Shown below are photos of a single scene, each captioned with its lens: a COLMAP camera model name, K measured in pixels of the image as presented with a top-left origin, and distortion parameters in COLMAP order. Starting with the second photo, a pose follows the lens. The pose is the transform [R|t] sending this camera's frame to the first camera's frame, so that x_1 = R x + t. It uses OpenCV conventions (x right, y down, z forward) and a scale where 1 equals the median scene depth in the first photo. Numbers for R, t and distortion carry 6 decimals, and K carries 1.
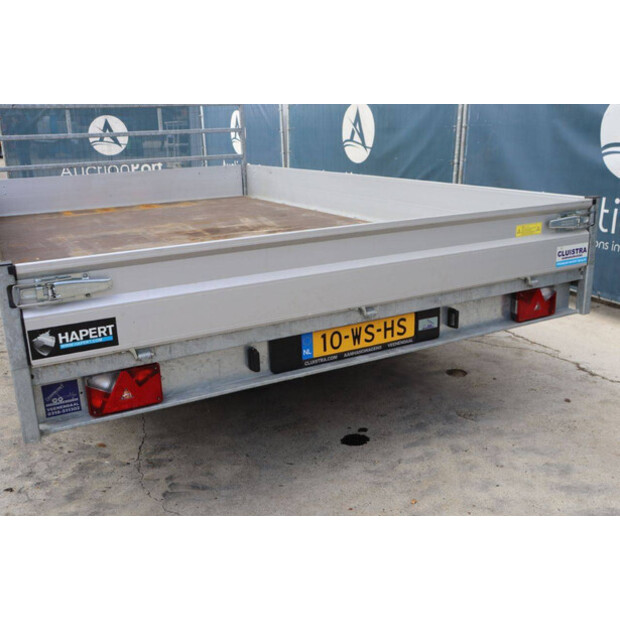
lens RADIAL K [[638.8, 0, 311.6], [0, 638.8, 310.0], [0, 0, 1]] dist [-0.046125, 0.000000]
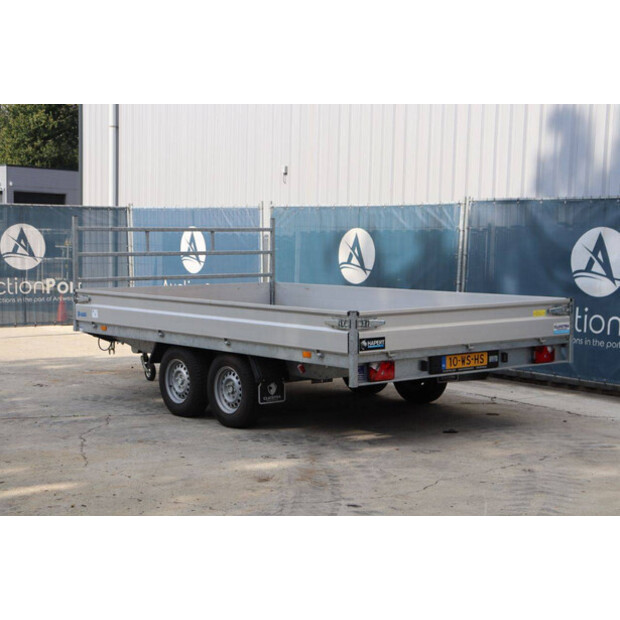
lens RADIAL K [[1136.2, 0, 312.9], [0, 1136.2, 322.9], [0, 0, 1]] dist [0.243294, 0.000000]
pose [[0.980283, 0.013569, 0.197133, -1.037573], [0.026281, 0.979823, -0.198133, 0.585700], [-0.195844, 0.199407, 0.960147, -2.245689]]
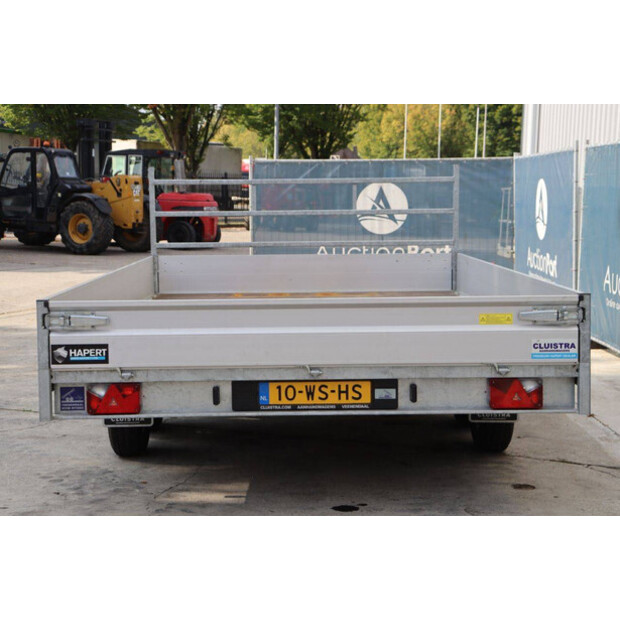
lens RADIAL K [[1136.2, 0, 310.2], [0, 1136.2, 309.4], [0, 0, 1]] dist [0.243294, 0.000000]
pose [[0.887808, 0.065743, -0.455493, 0.955959], [-0.143474, 0.979956, -0.138206, 0.169490], [0.437277, 0.188052, 0.879446, -0.834829]]
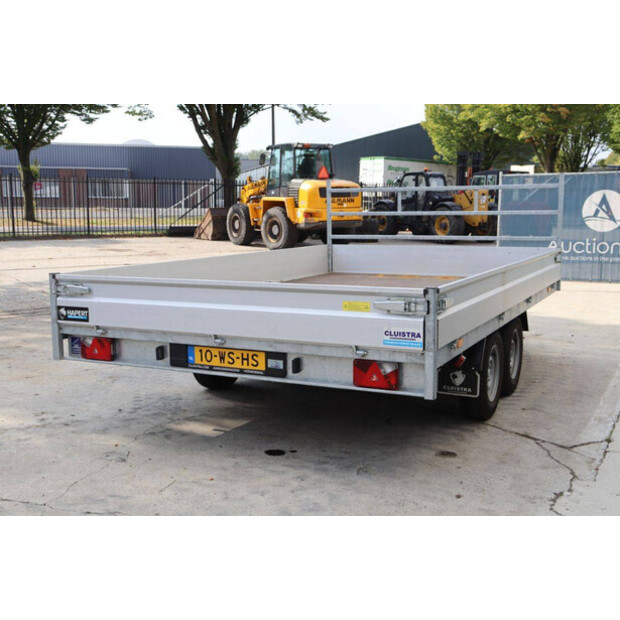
lens RADIAL K [[755.3, 0, 309.0], [0, 755.3, 310.6], [0, 0, 1]] dist [0.006128, 0.000000]
pose [[0.582042, 0.132801, -0.802241, 1.454708], [-0.233619, 0.972291, -0.008544, -0.088530], [0.778877, 0.192391, 0.596939, 0.092747]]
